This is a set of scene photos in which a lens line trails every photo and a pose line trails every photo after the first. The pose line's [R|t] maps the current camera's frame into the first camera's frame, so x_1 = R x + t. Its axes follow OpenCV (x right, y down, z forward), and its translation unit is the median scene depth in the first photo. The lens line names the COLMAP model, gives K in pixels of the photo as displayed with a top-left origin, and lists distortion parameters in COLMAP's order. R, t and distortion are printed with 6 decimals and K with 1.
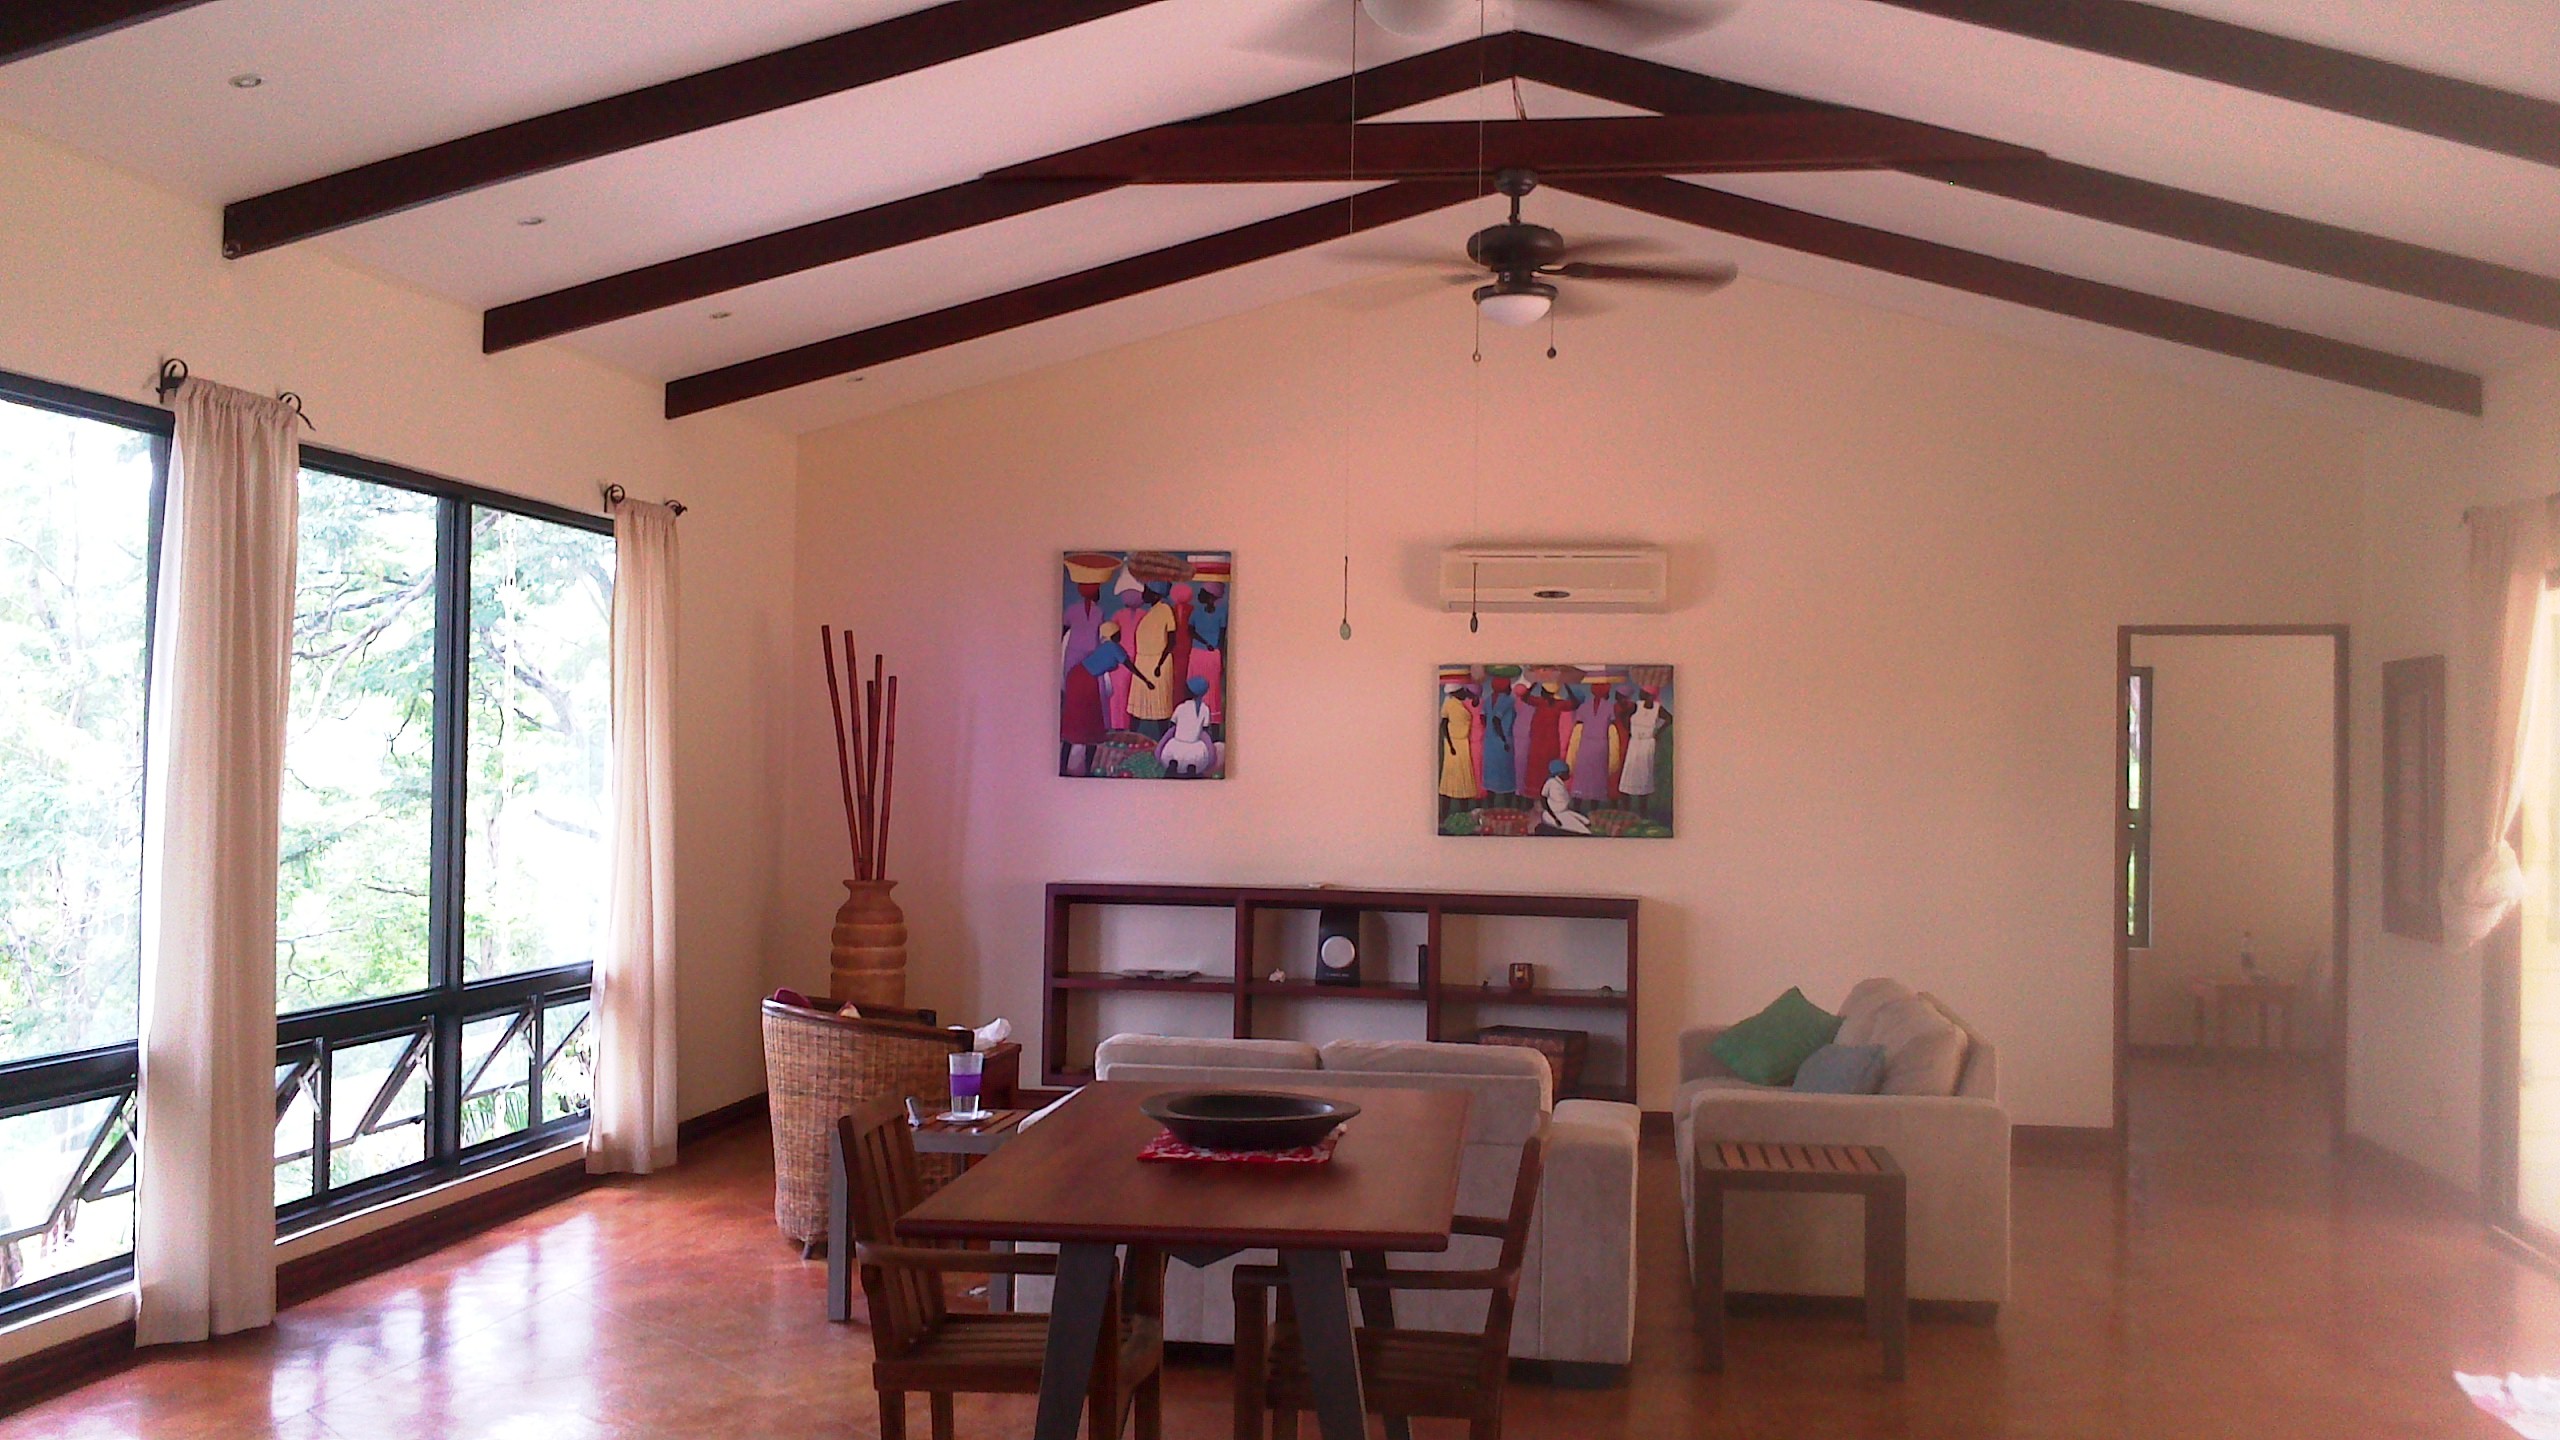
lens RADIAL K [[2612.6, 0, 1270.6], [0, 2612.6, 712.6], [0, 0, 1]] dist [0.020791, 0.000000]
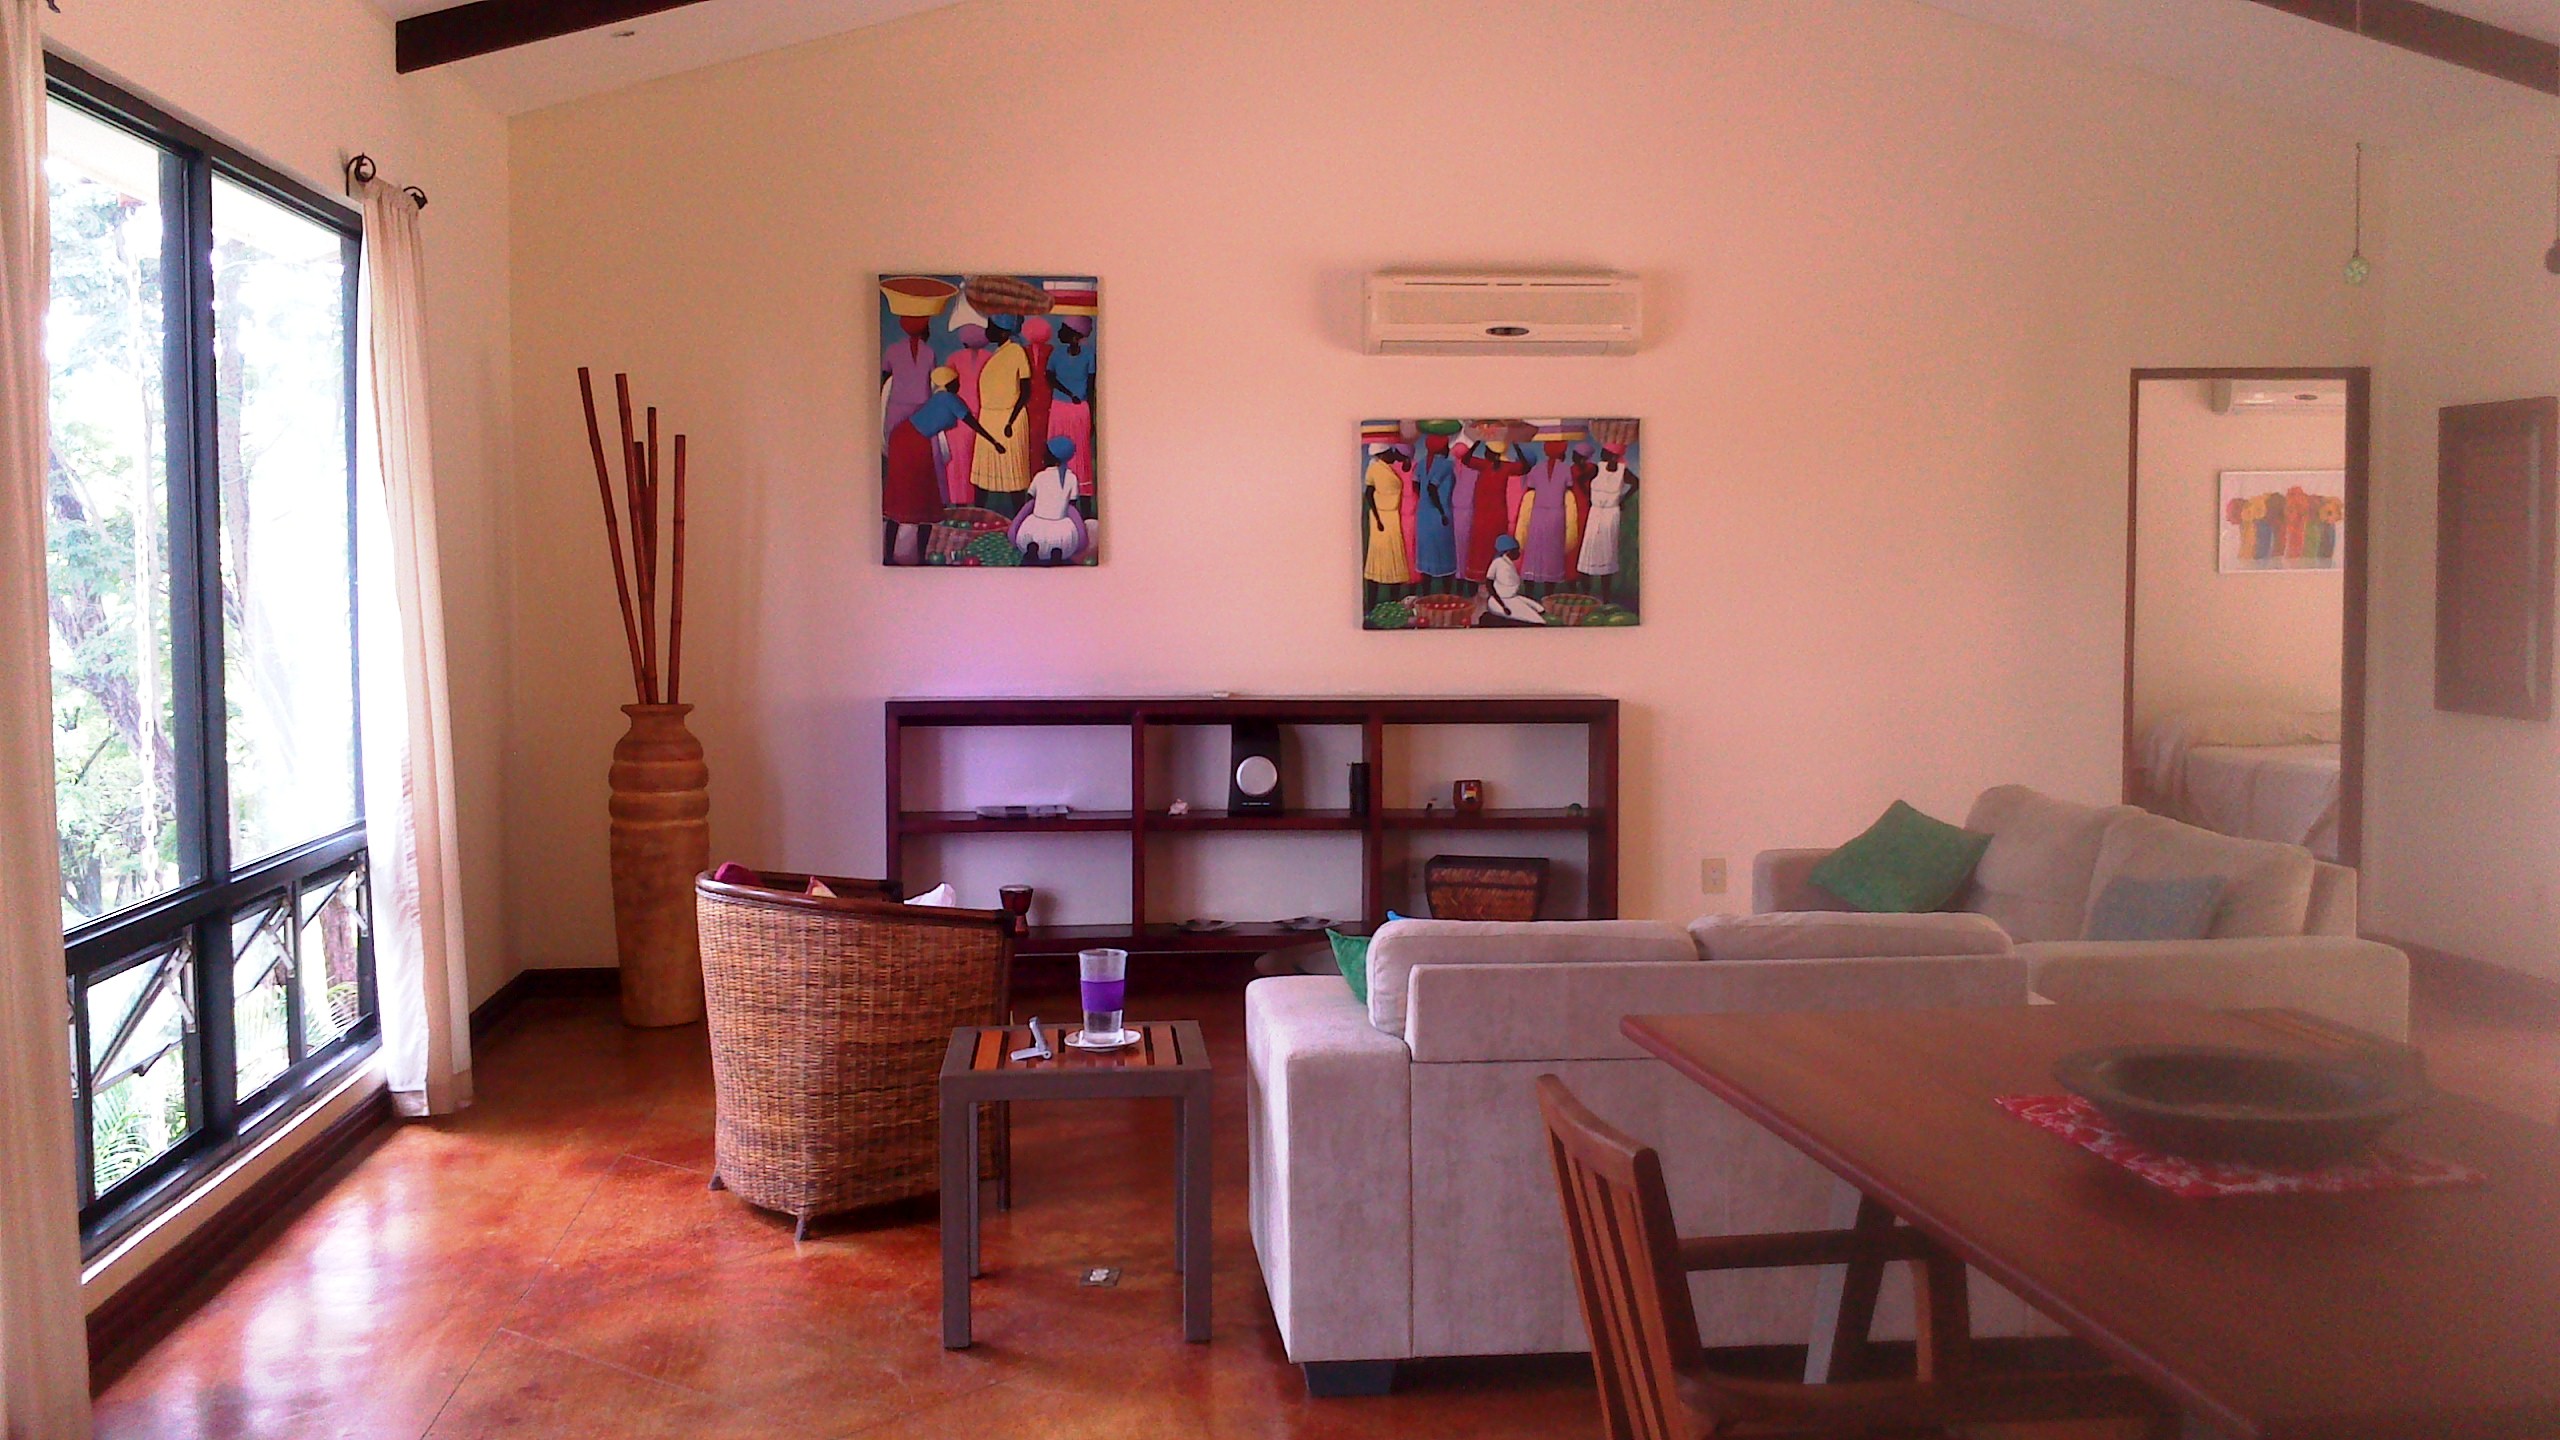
lens RADIAL K [[2612.6, 0, 1291.6], [0, 2612.6, 733.3], [0, 0, 1]] dist [0.020791, 0.000000]
pose [[0.970486, -0.032356, 0.238976, -0.155995], [0.011877, 0.996169, 0.086642, 0.008303], [-0.240864, -0.081247, 0.967152, 0.211694]]
